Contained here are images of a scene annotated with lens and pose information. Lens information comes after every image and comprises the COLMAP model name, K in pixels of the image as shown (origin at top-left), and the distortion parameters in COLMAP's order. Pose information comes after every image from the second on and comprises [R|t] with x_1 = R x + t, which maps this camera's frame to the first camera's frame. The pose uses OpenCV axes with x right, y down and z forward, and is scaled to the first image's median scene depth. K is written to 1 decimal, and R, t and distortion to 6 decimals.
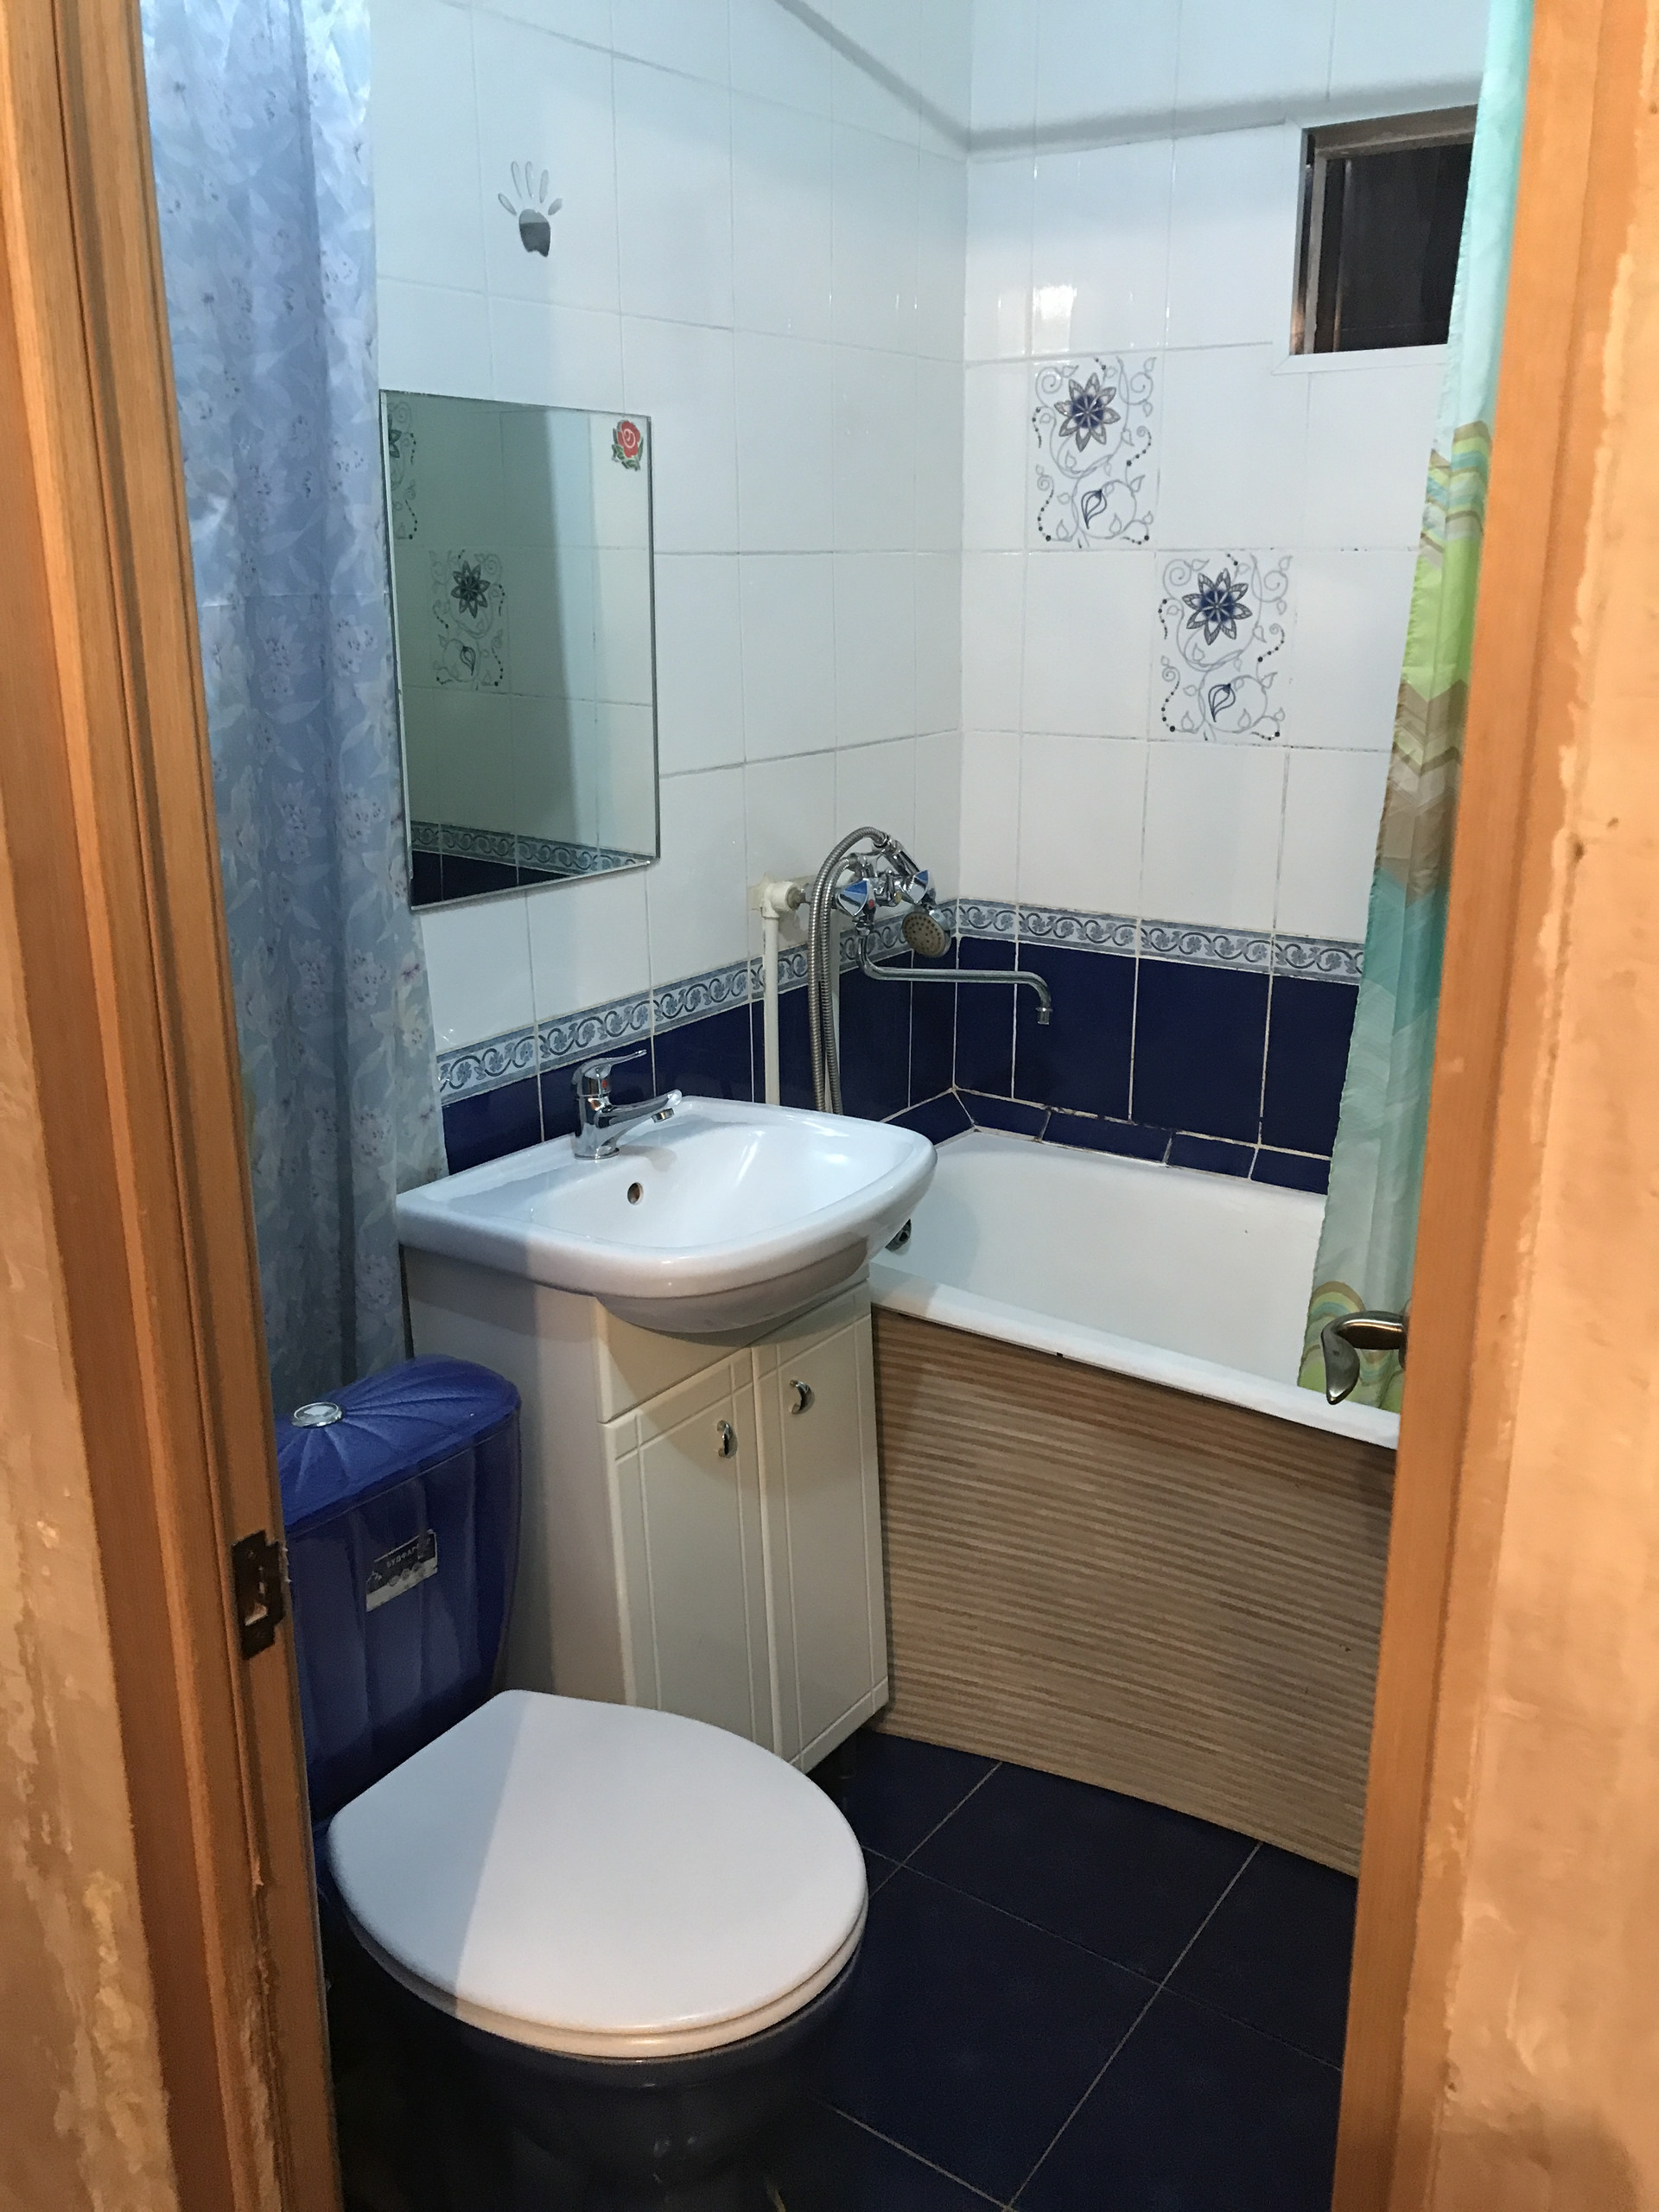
lens RADIAL K [[1866.3, 0, 829.5], [0, 1866.3, 1106.0], [0, 0, 1]] dist [0.148648, -0.212879]
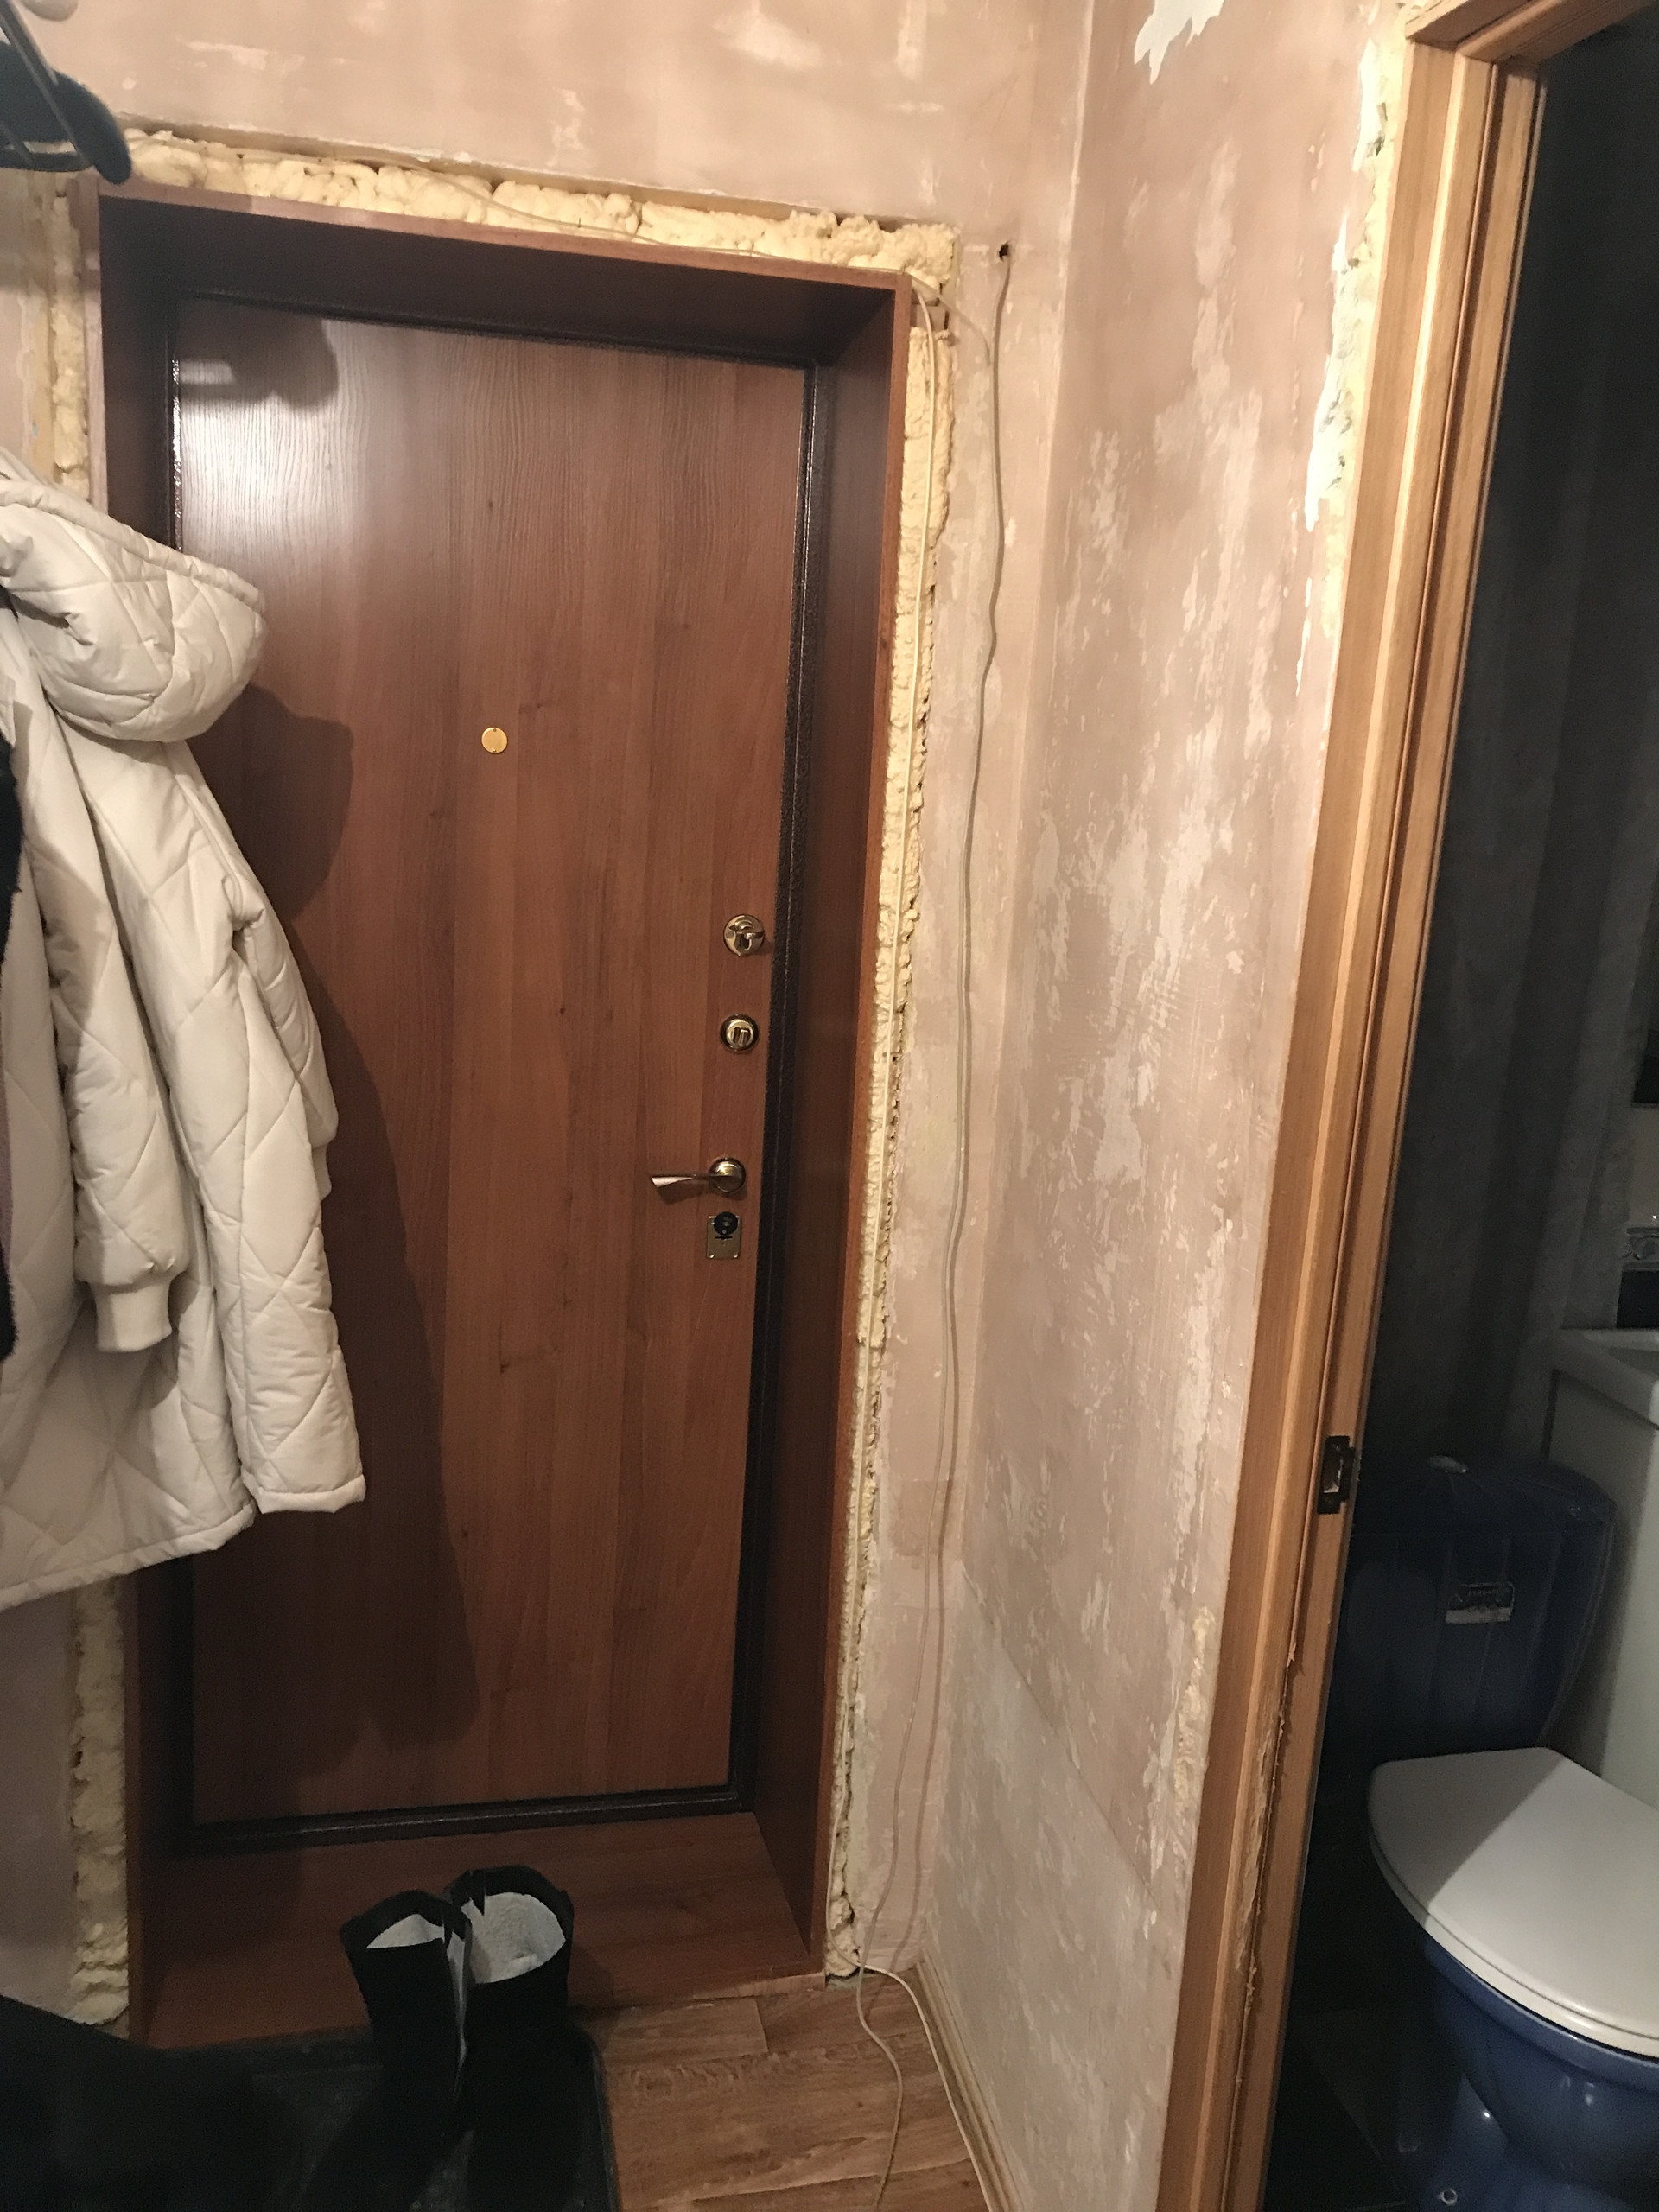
lens RADIAL K [[1874.1, 0, 829.5], [0, 1874.1, 1106.0], [0, 0, 1]] dist [0.027838, -0.004867]
pose [[0.753069, 0.189961, -0.629922, 0.136224], [-0.253564, 0.967251, -0.011448, 0.037789], [0.607118, 0.168347, 0.776574, -0.228749]]
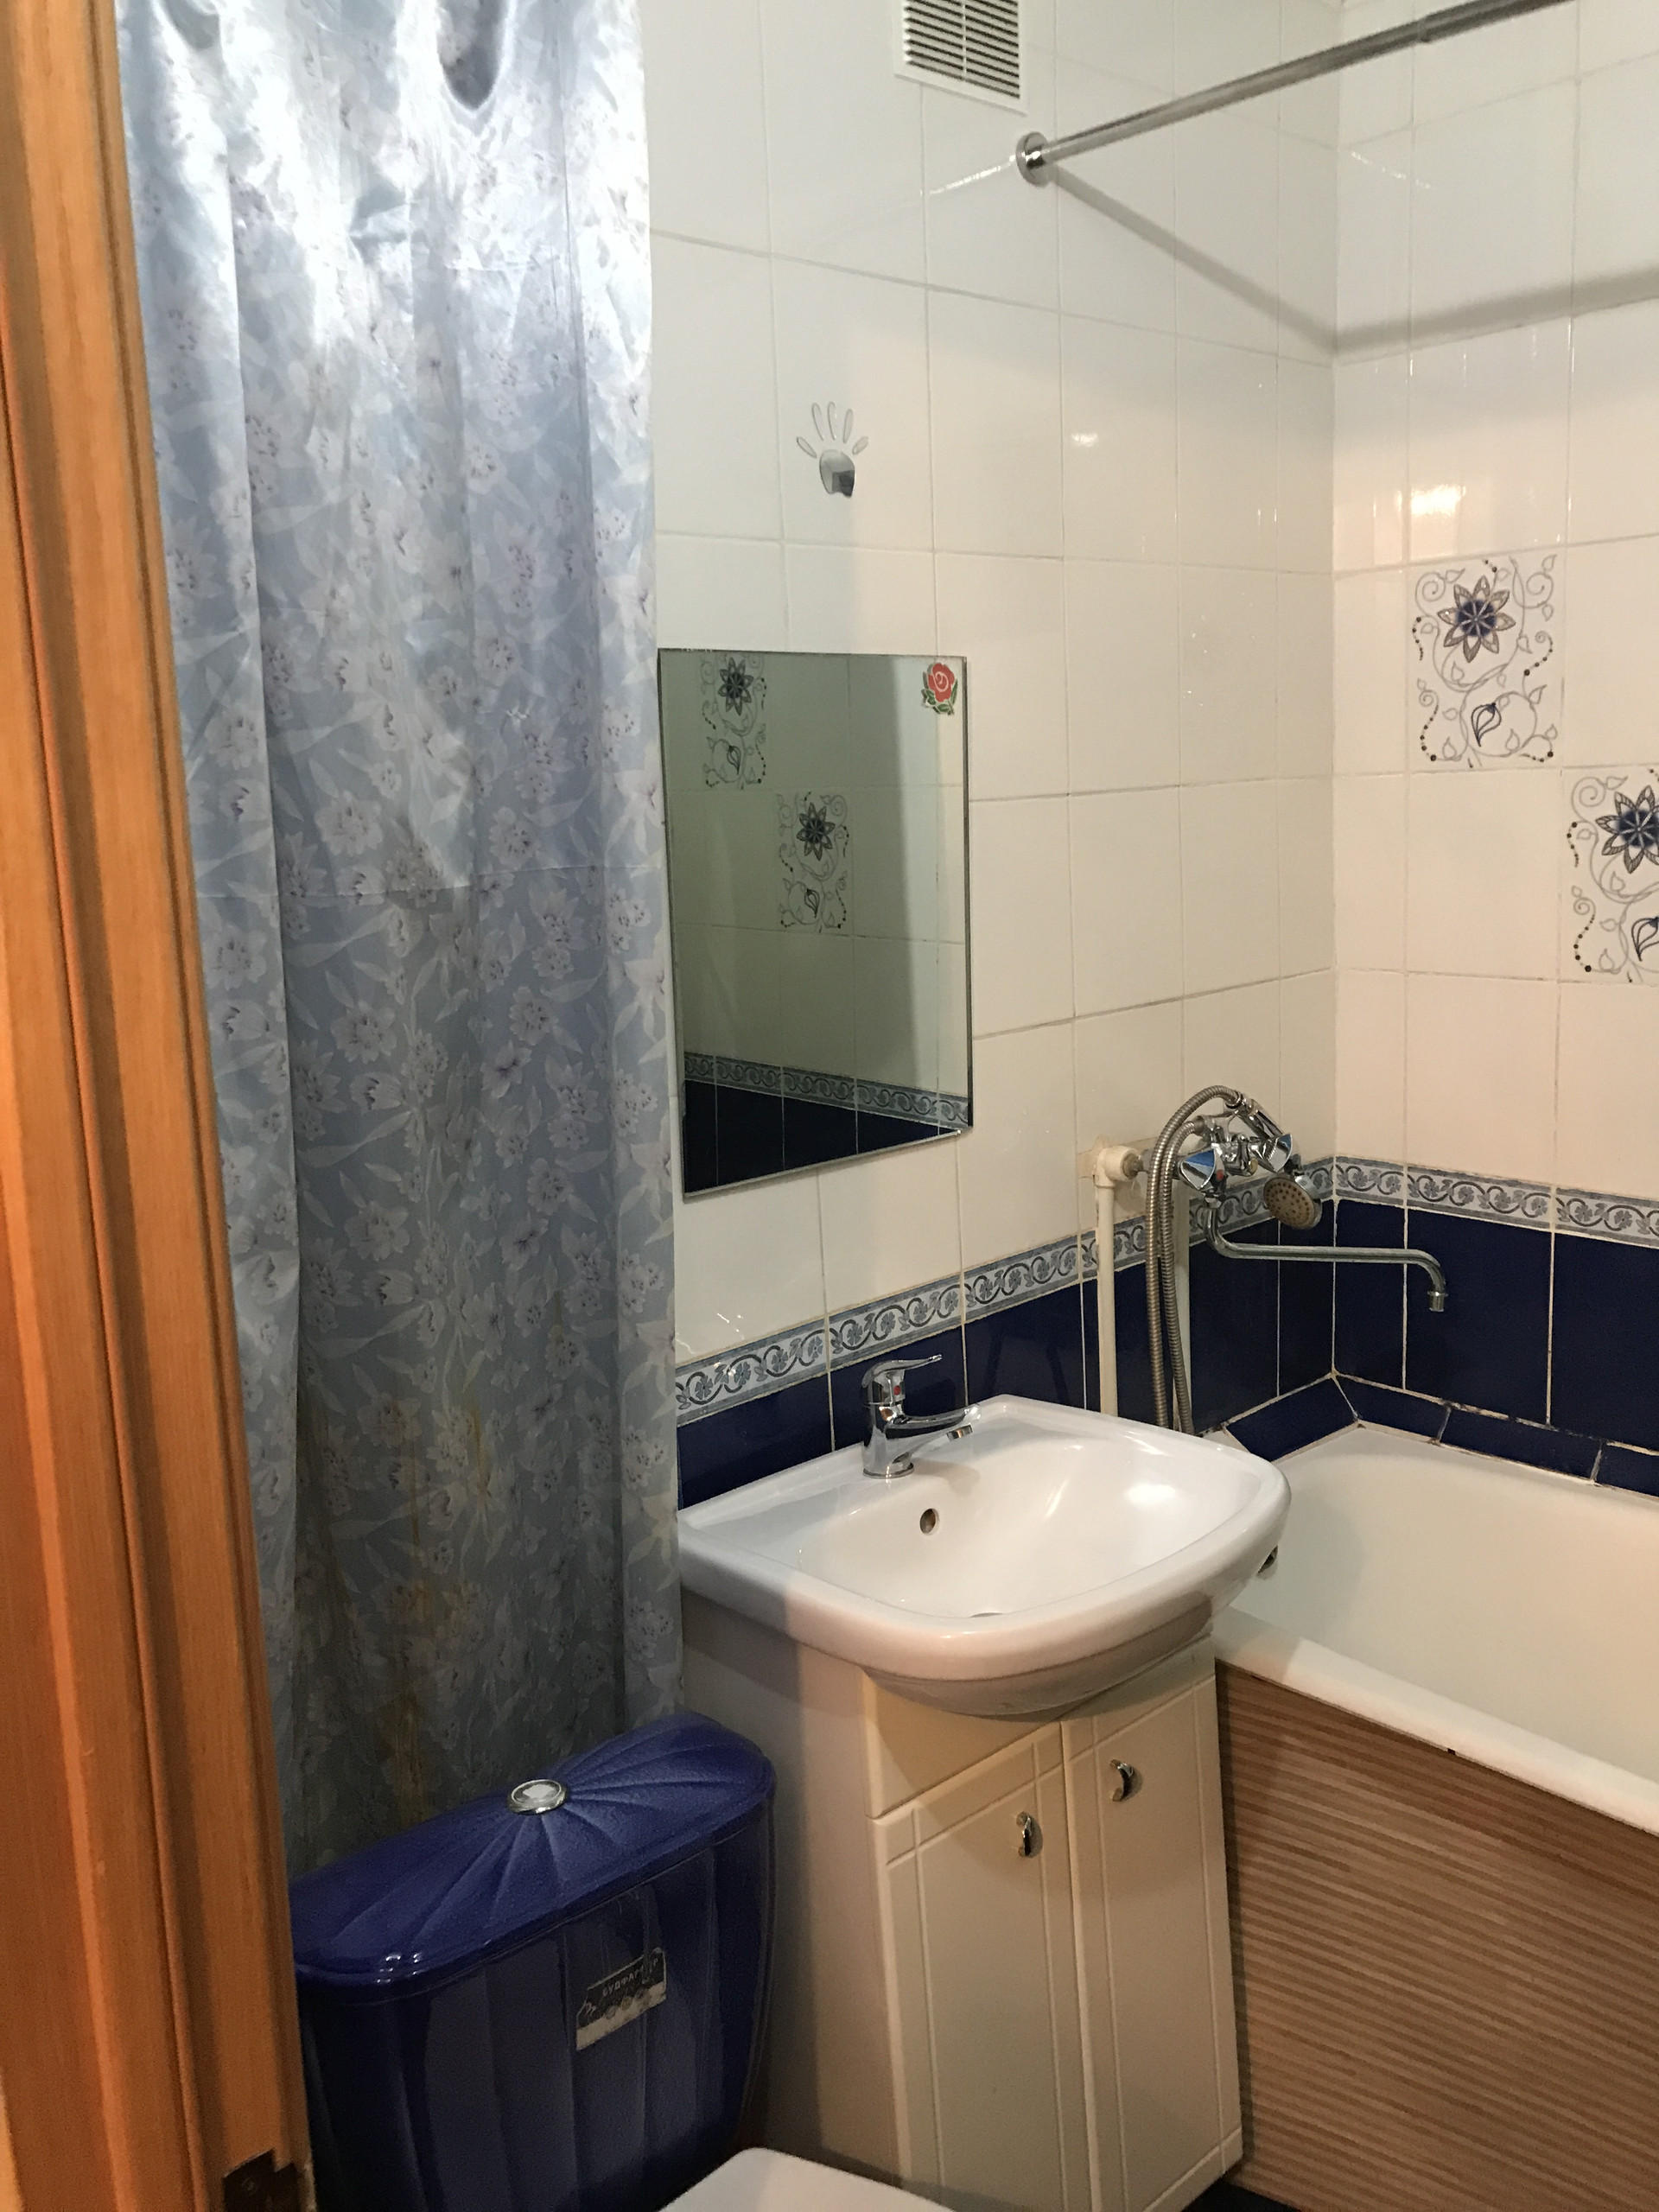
lens RADIAL K [[1874.1, 0, 829.5], [0, 1874.1, 1106.0], [0, 0, 1]] dist [0.027838, -0.004867]
pose [[0.976287, -0.001764, -0.216475, 0.036726], [-0.020790, 0.994581, -0.101867, -0.051991], [0.215481, 0.103952, 0.970959, 0.127888]]
